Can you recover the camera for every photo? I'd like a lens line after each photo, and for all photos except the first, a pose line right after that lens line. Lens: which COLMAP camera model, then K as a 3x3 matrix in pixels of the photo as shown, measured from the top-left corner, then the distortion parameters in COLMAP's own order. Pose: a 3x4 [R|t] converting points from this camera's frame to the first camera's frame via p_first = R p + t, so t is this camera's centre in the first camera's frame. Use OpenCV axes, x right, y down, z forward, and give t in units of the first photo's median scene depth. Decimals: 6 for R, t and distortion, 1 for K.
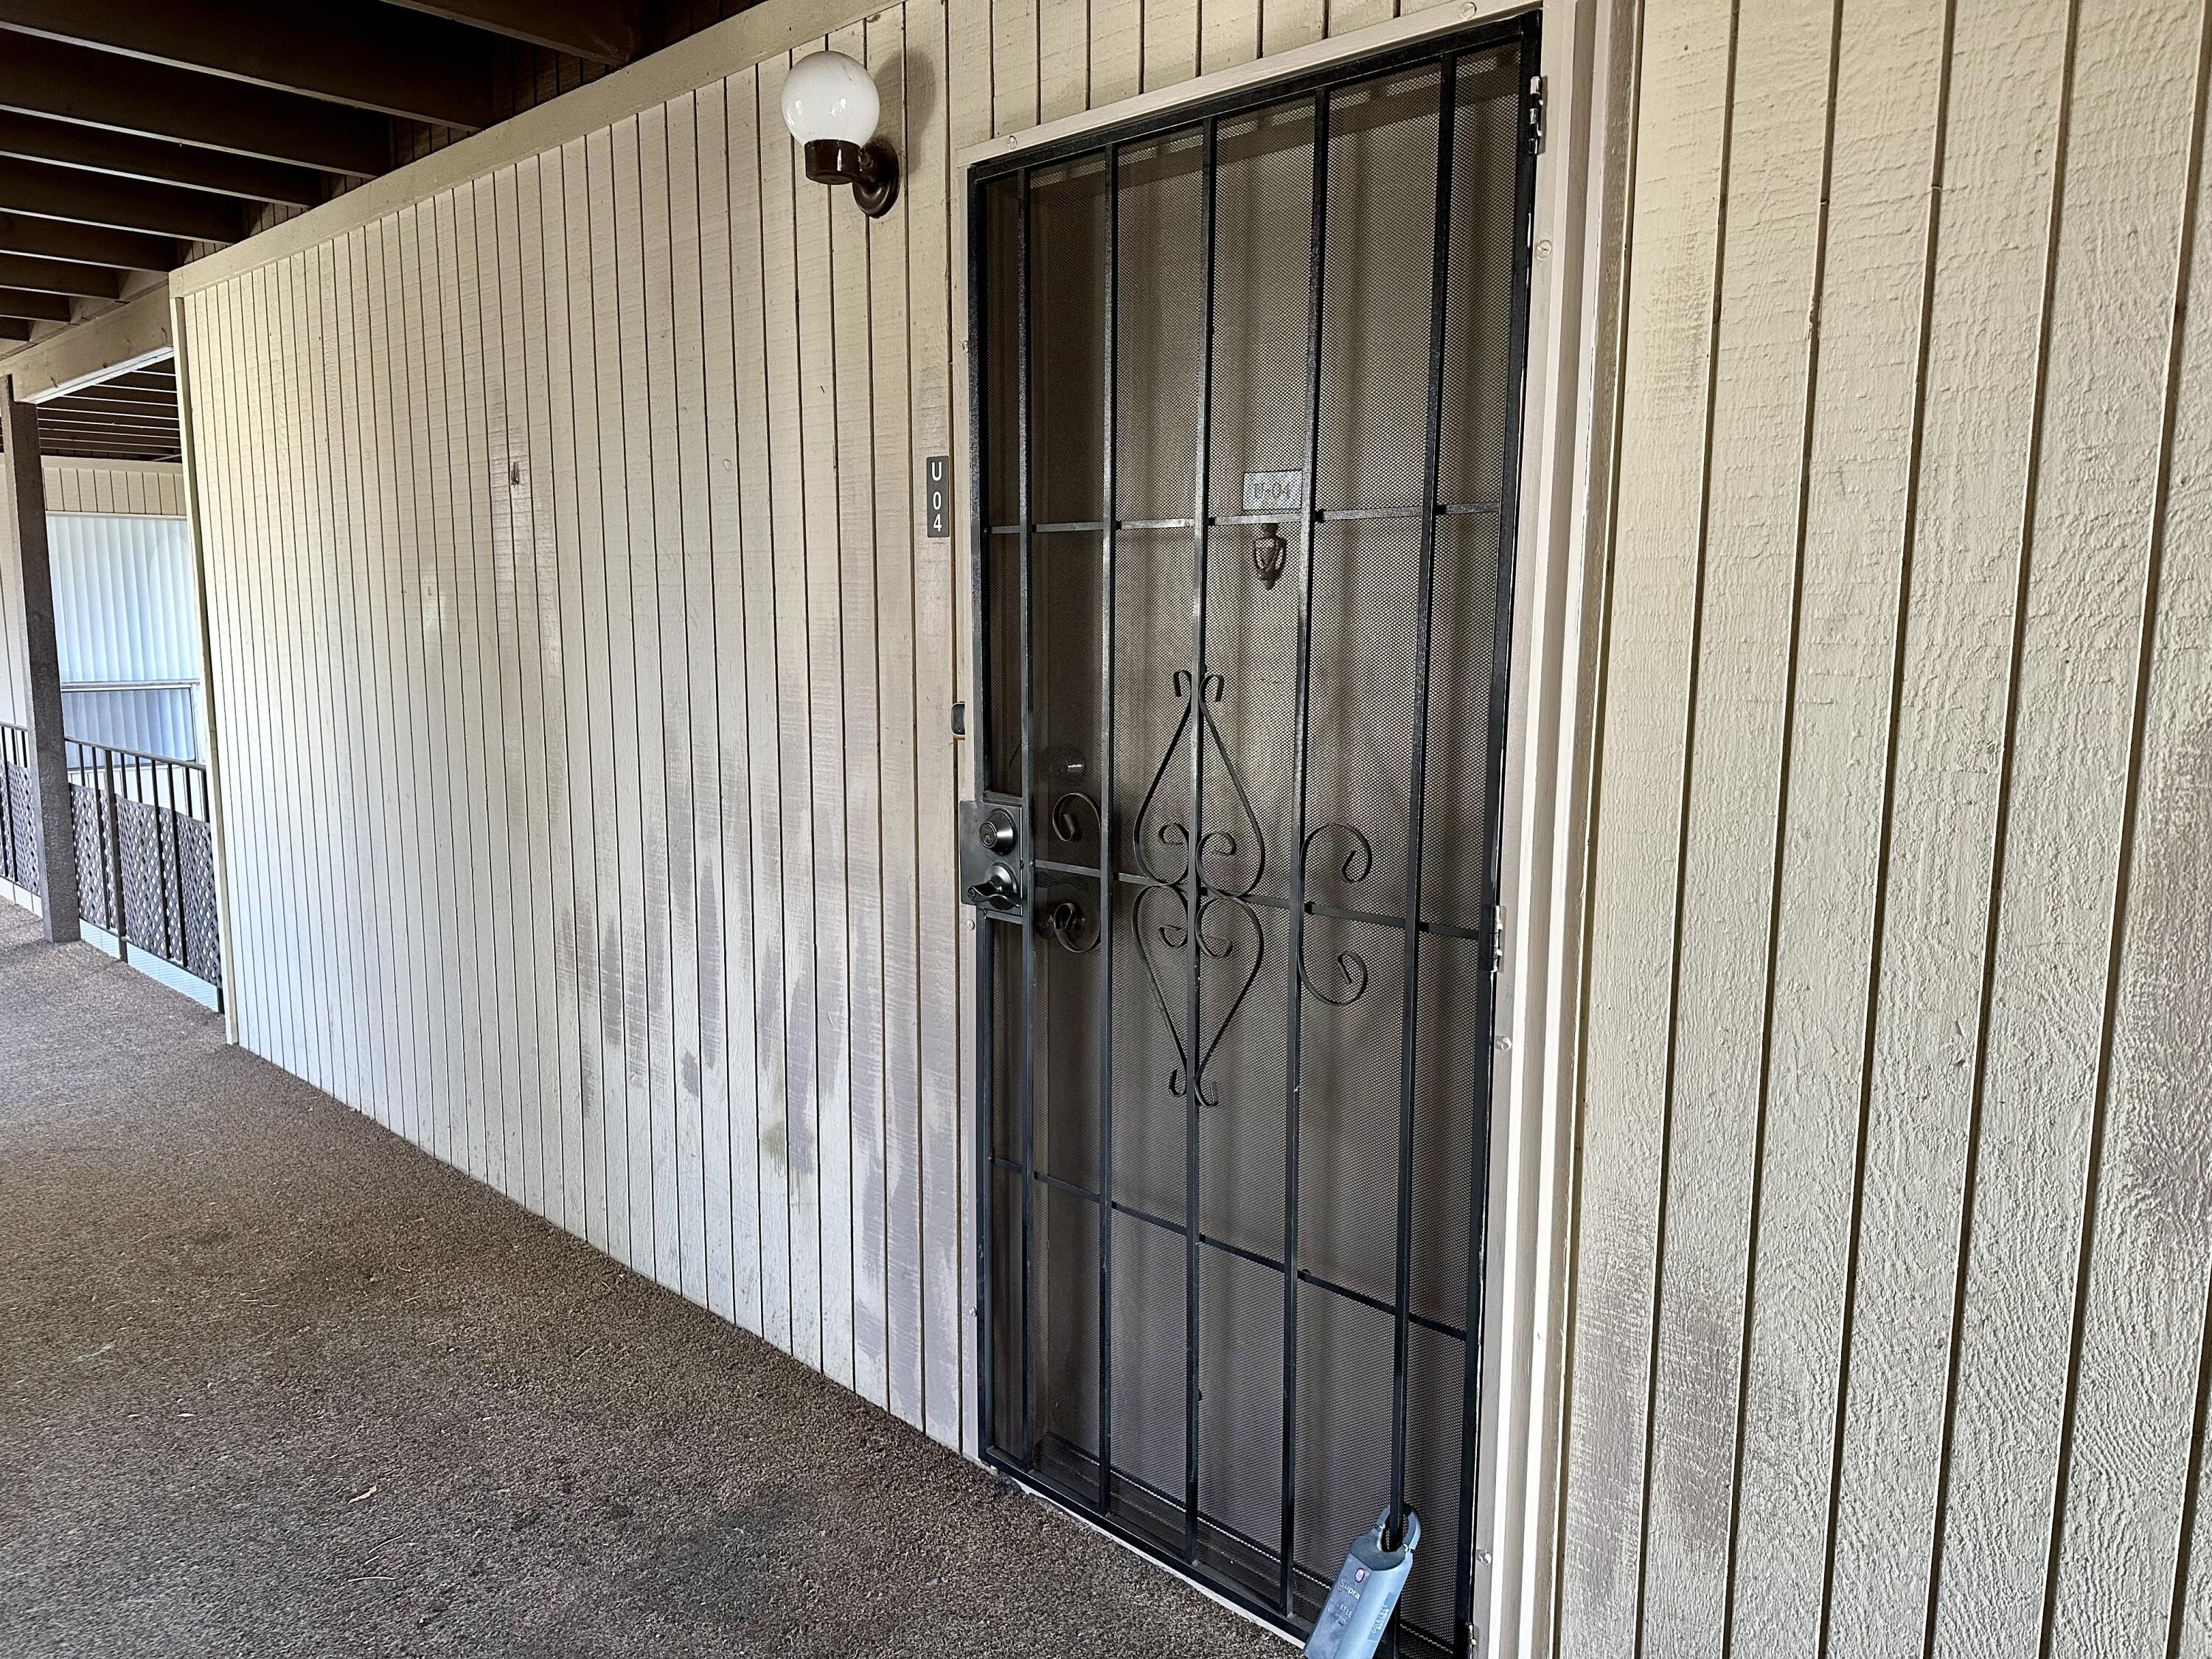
lens RADIAL K [[1534.8, 0, 1091.3], [0, 1534.8, 834.9], [0, 0, 1]] dist [0.073430, -0.111879]
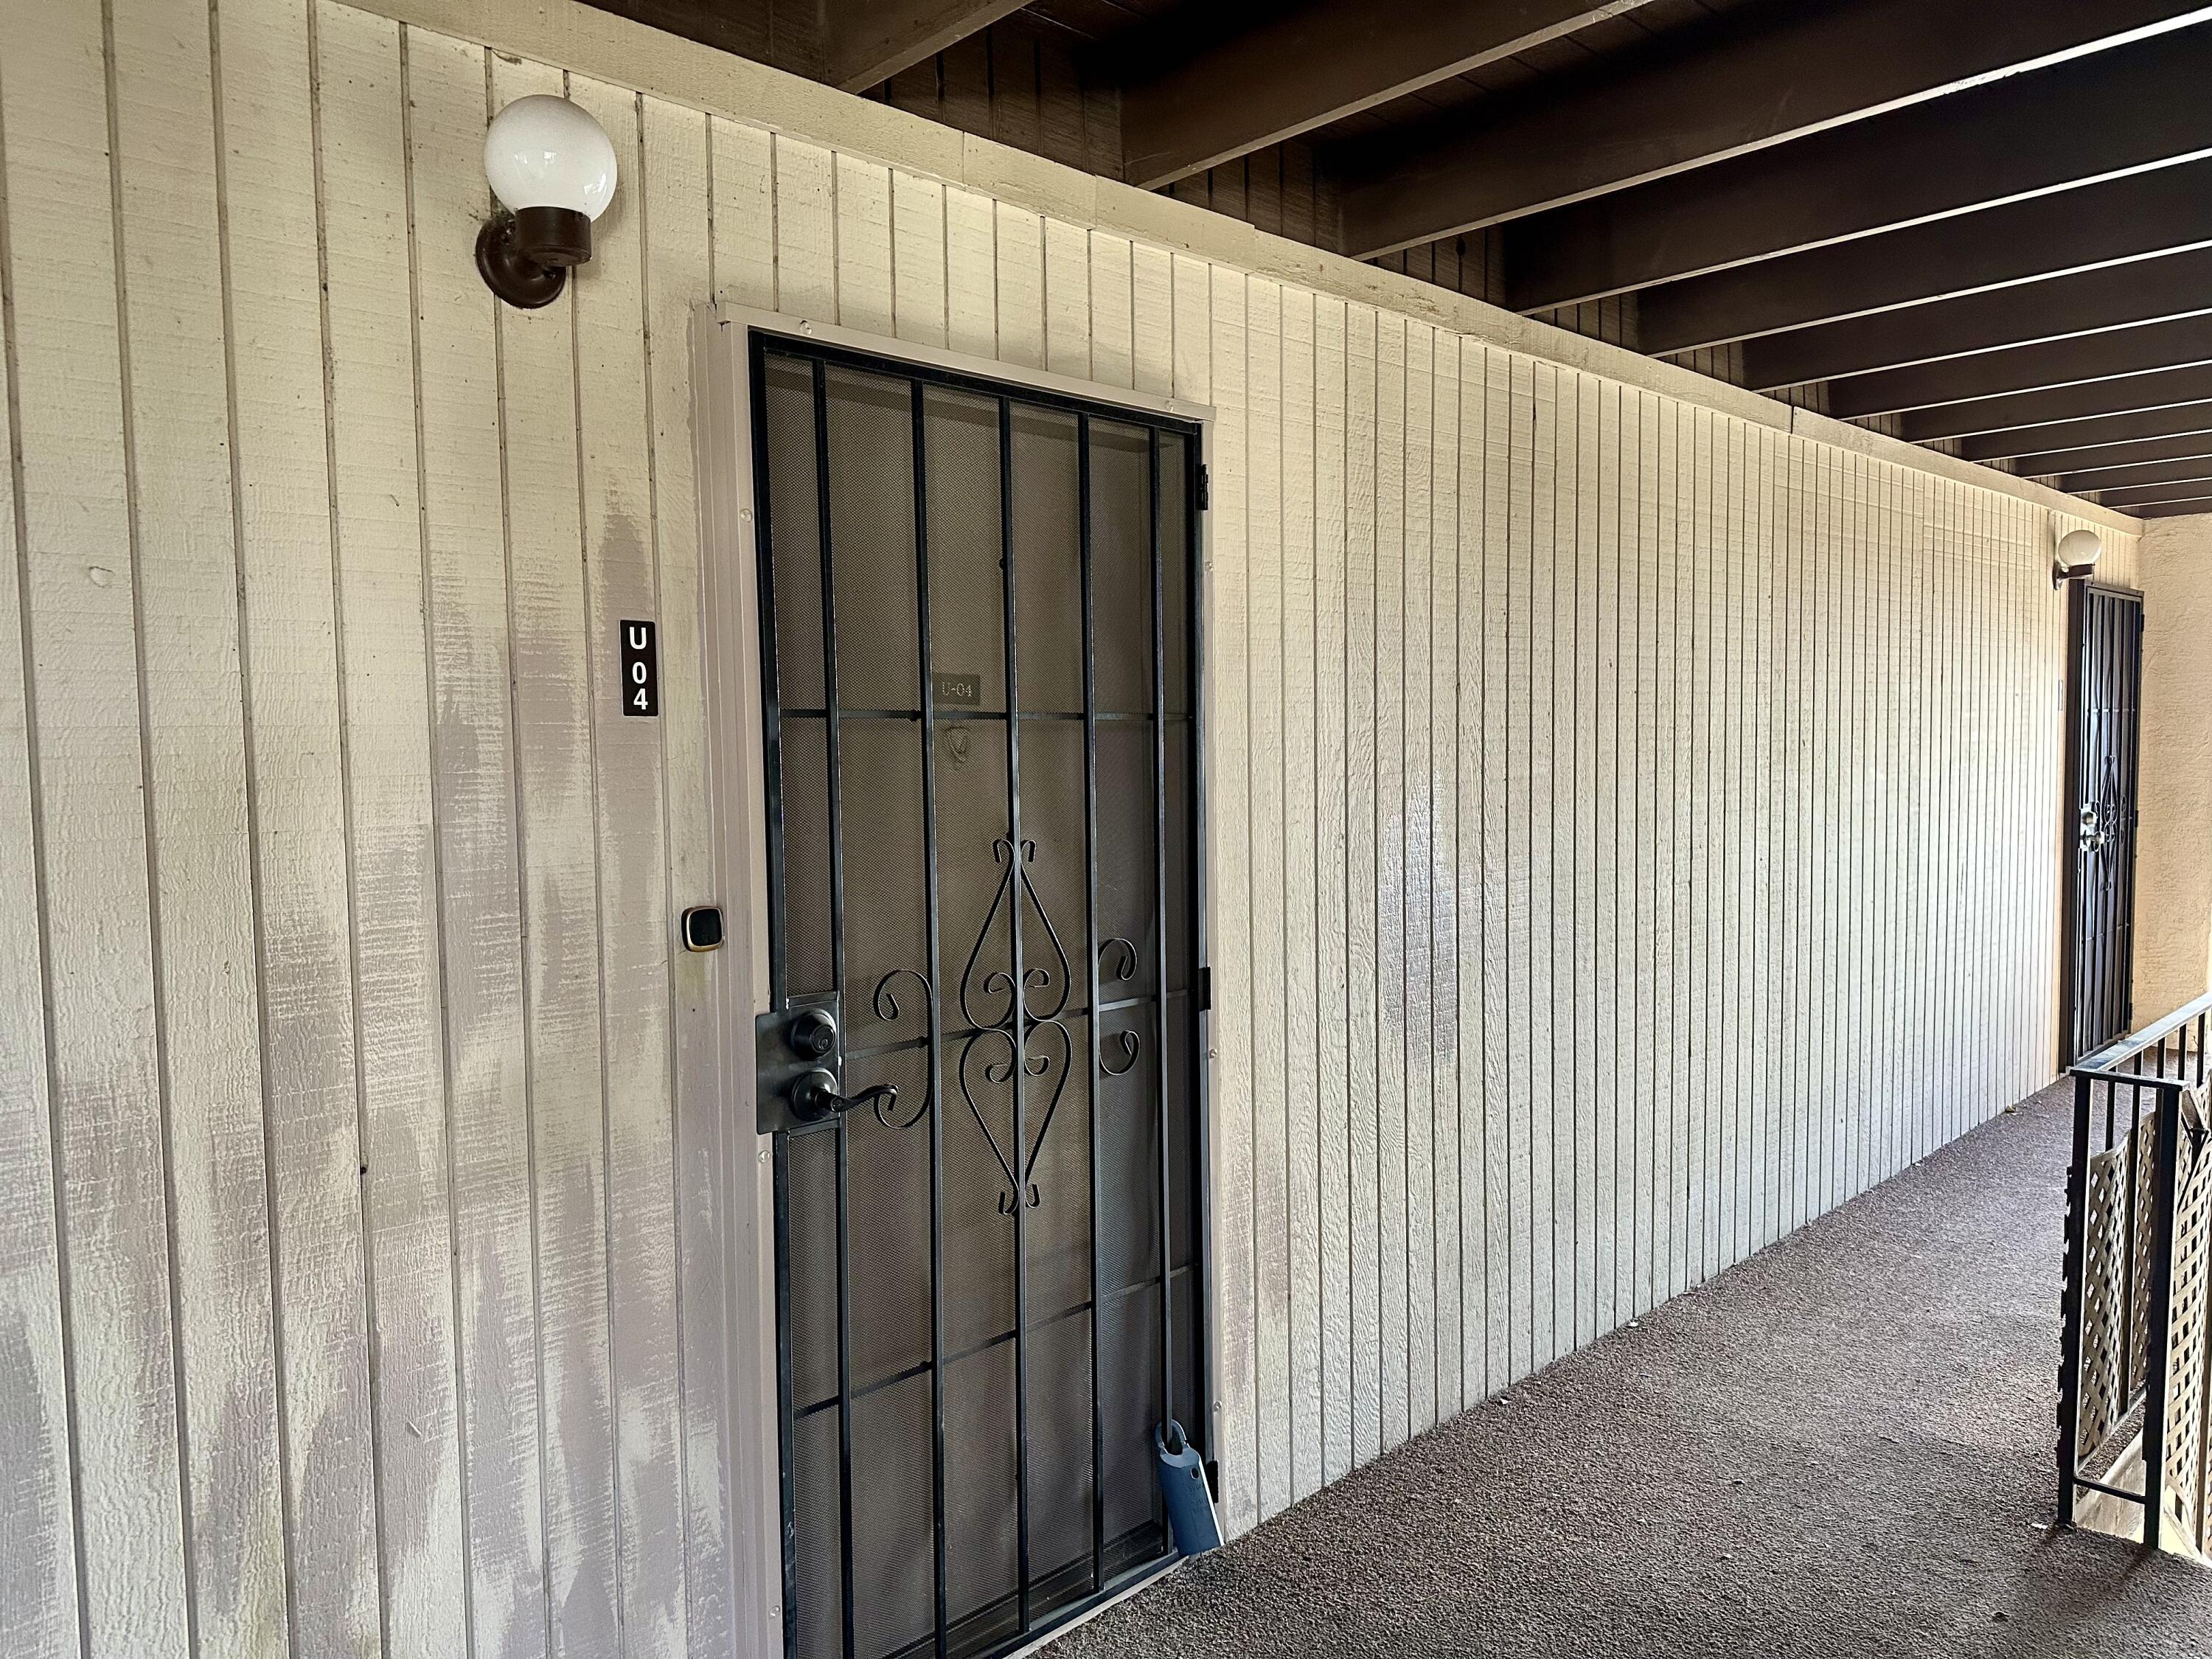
lens RADIAL K [[1534.8, 0, 1091.3], [0, 1534.8, 834.9], [0, 0, 1]] dist [0.073430, -0.111879]
pose [[0.036448, -0.060666, 0.997492, -0.918095], [0.167169, 0.984461, 0.053765, -0.134497], [-0.985254, 0.164790, 0.046023, 0.733325]]
